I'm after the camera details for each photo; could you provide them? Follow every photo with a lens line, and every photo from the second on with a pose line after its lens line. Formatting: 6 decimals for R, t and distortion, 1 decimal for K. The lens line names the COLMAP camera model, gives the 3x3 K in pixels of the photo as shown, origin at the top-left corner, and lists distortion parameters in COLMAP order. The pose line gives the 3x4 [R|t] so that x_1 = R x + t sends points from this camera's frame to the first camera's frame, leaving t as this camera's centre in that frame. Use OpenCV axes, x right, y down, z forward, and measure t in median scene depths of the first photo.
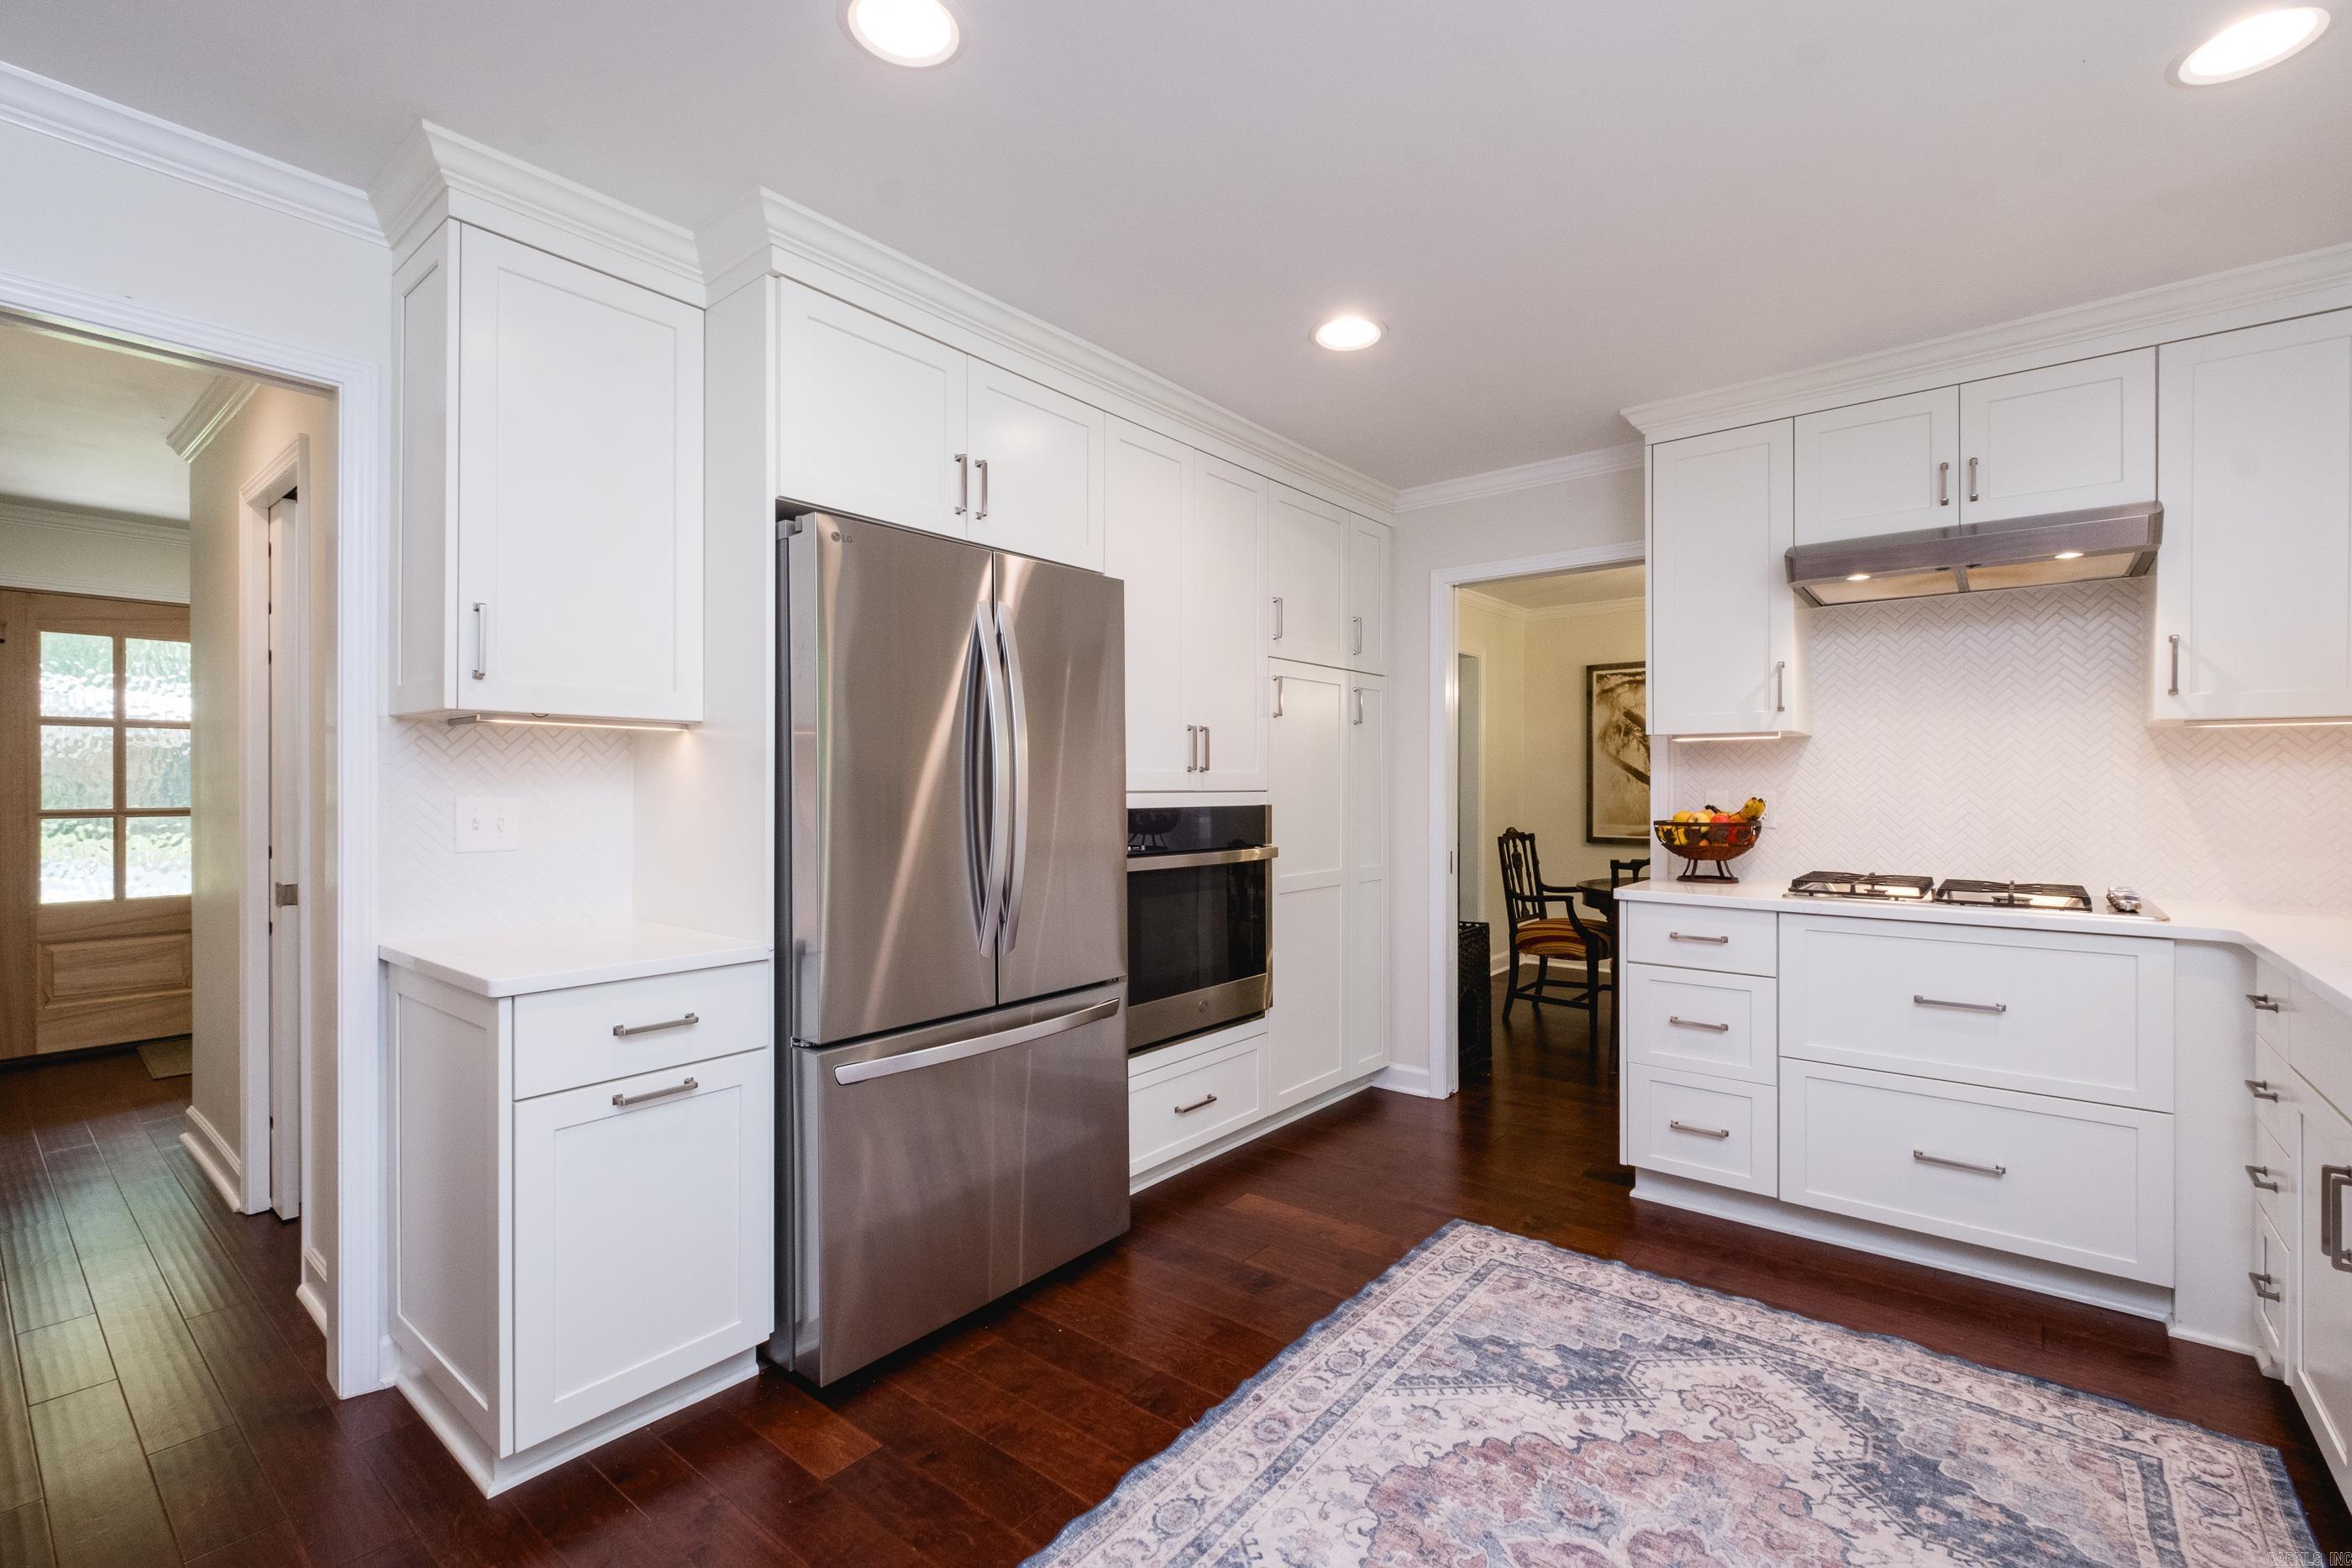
lens RADIAL K [[1023.5, 0, 1183.0], [0, 1023.5, 784.4], [0, 0, 1]] dist [0.008232, -0.001836]
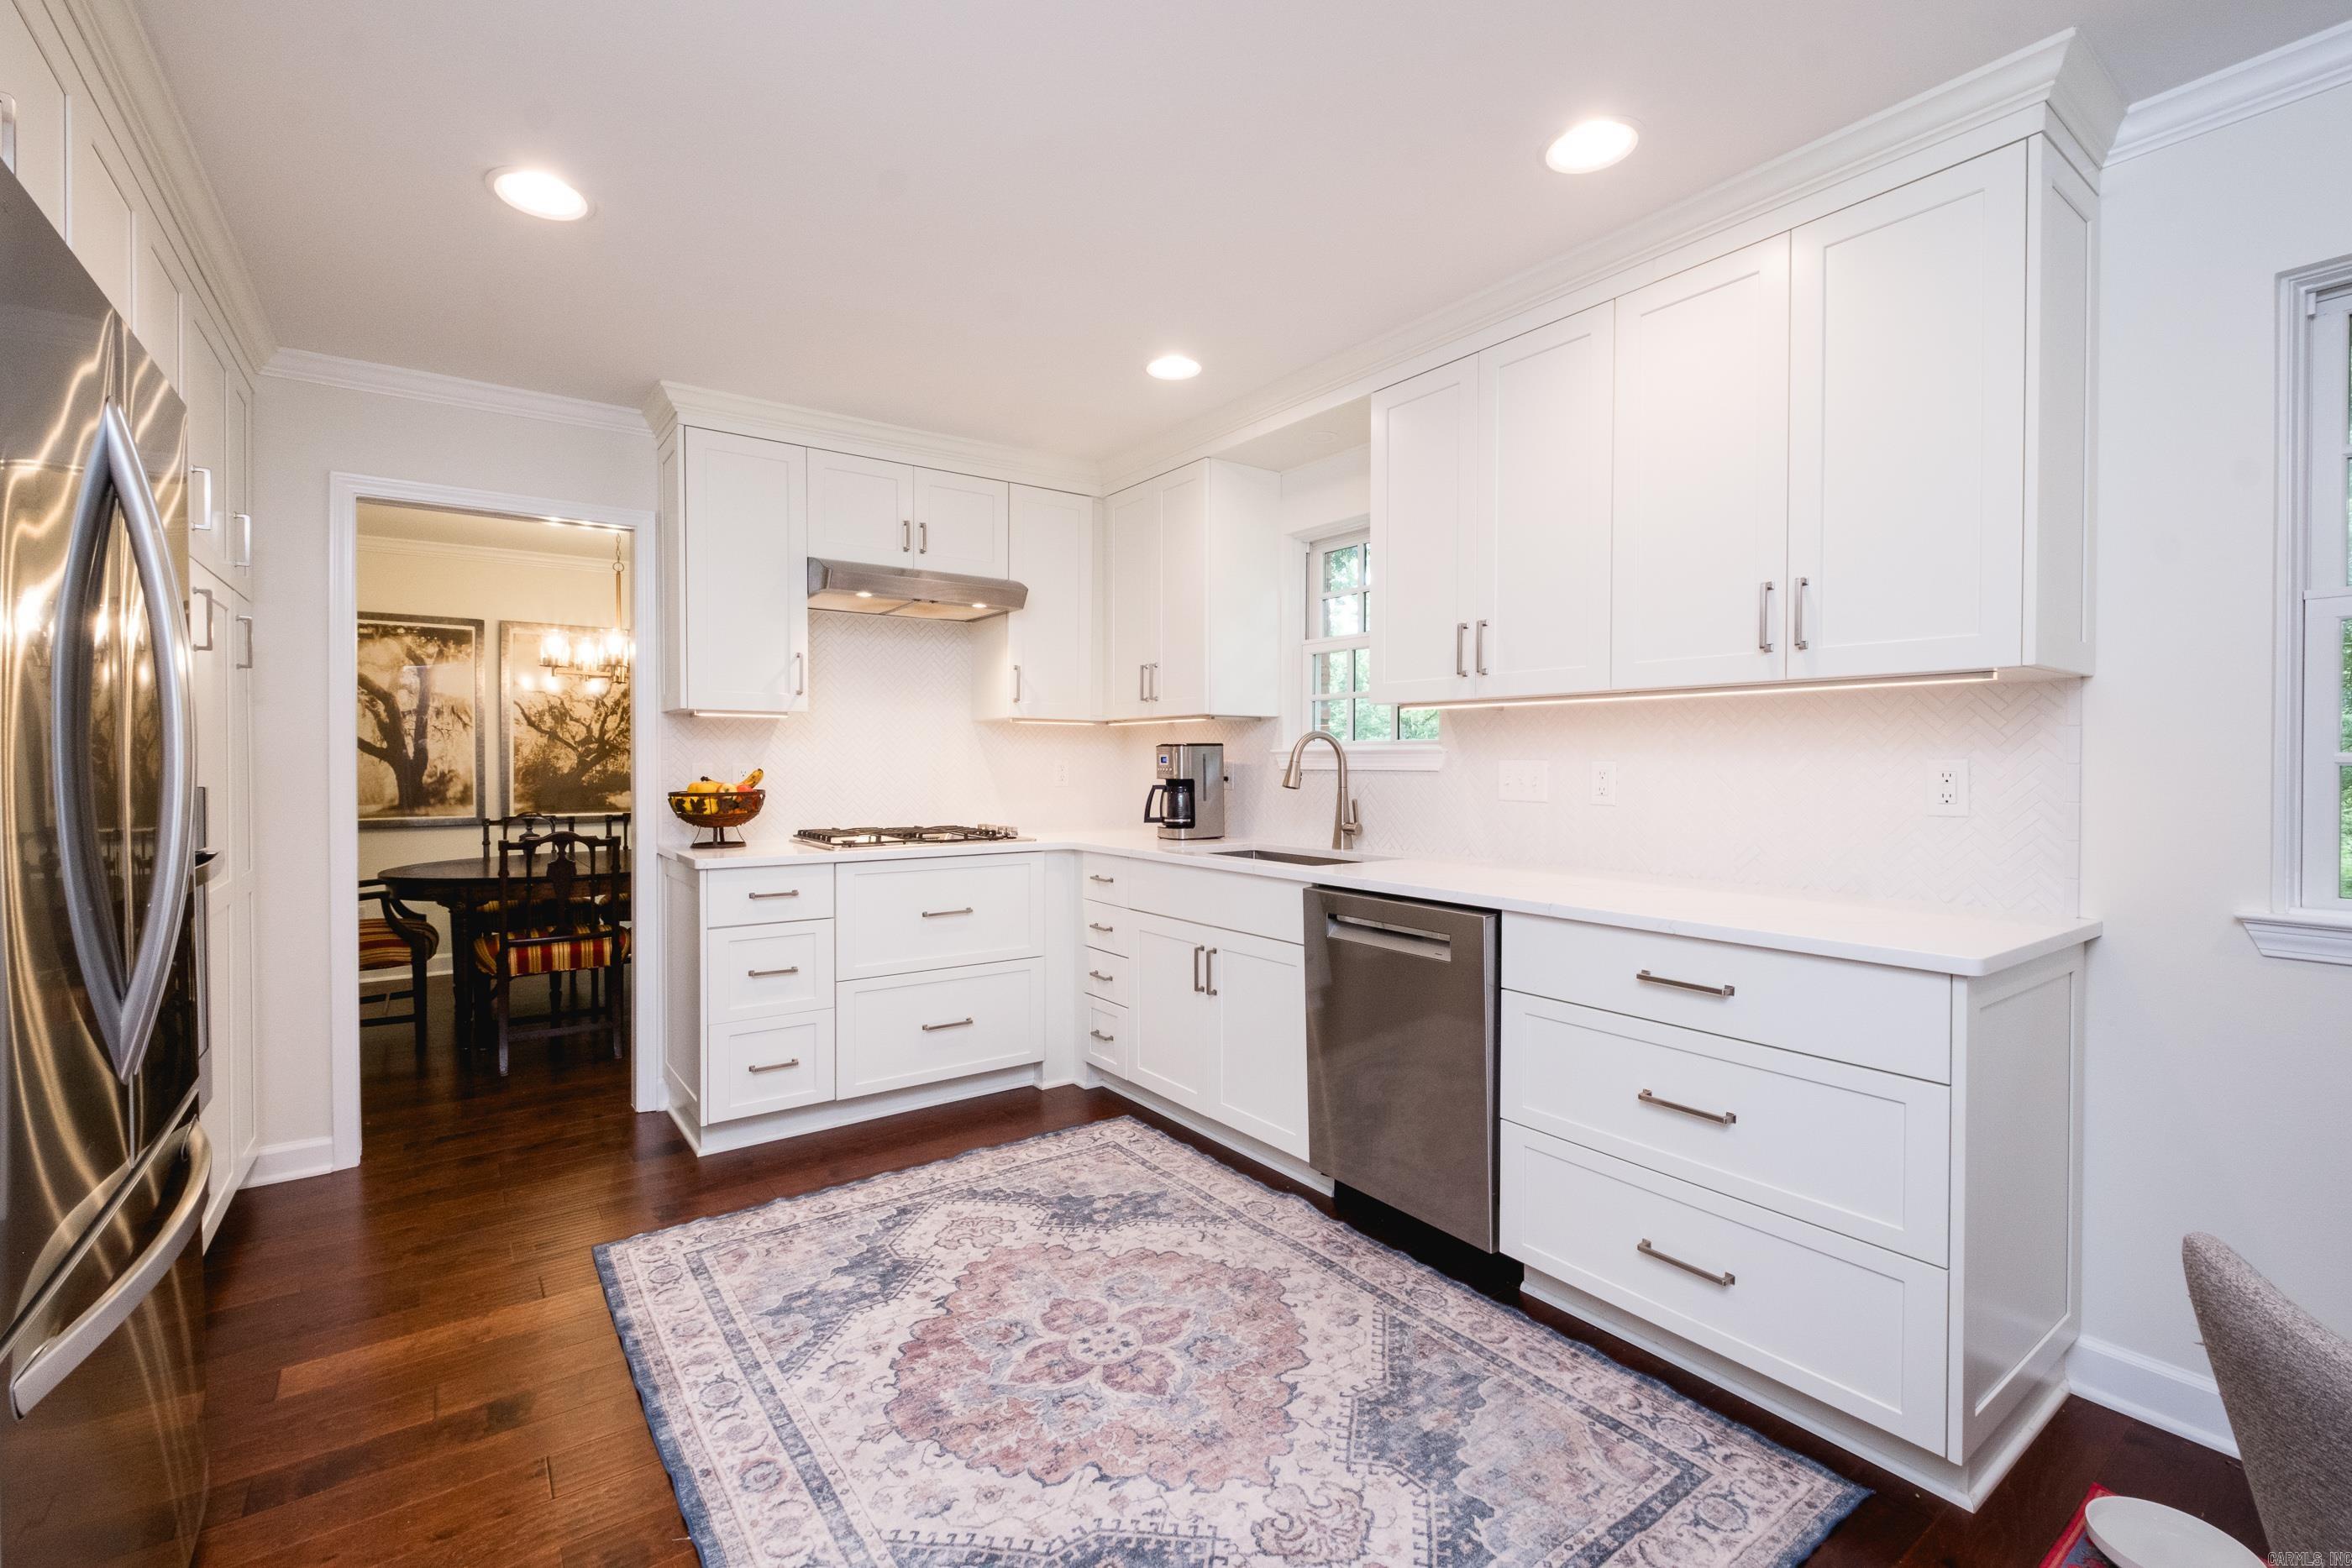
lens RADIAL K [[1023.5, 0, 1187.1], [0, 1023.5, 777.3], [0, 0, 1]] dist [0.008232, -0.001836]
pose [[0.257315, -0.014513, 0.966219, -0.588255], [-0.001124, 0.999882, 0.015318, 0.005706], [-0.966327, -0.005027, 0.257268, 0.363009]]
